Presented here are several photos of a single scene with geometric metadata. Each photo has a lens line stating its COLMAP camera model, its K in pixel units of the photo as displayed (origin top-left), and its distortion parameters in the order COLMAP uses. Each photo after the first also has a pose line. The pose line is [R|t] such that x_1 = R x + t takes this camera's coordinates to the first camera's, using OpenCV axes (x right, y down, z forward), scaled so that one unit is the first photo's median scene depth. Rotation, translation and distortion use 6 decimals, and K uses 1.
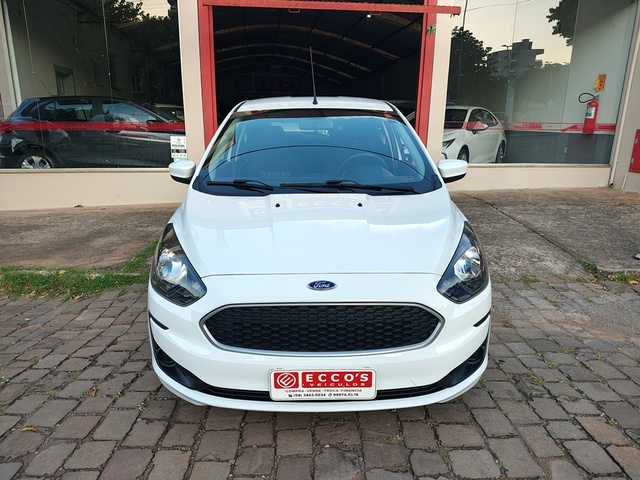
lens RADIAL K [[447.5, 0, 307.7], [0, 447.5, 240.7], [0, 0, 1]] dist [0.049471, -0.079959]
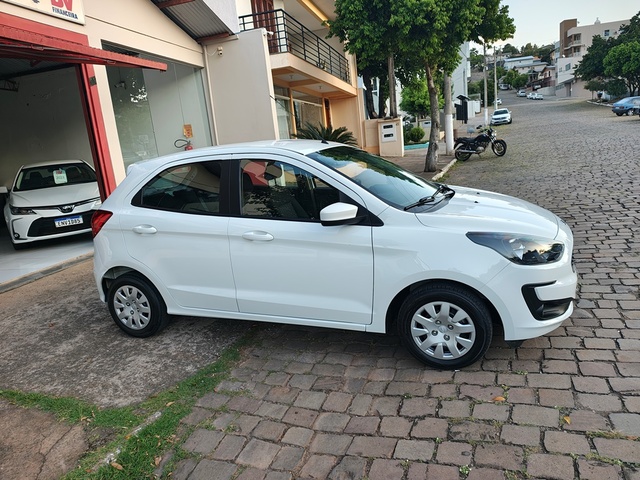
lens RADIAL K [[447.5, 0, 307.7], [0, 447.5, 240.7], [0, 0, 1]] dist [0.049471, -0.079959]
pose [[0.359054, -0.237187, 0.902675, -1.248211], [0.334455, 0.935635, 0.112813, -0.246469], [-0.871332, 0.261398, 0.415272, 0.691711]]
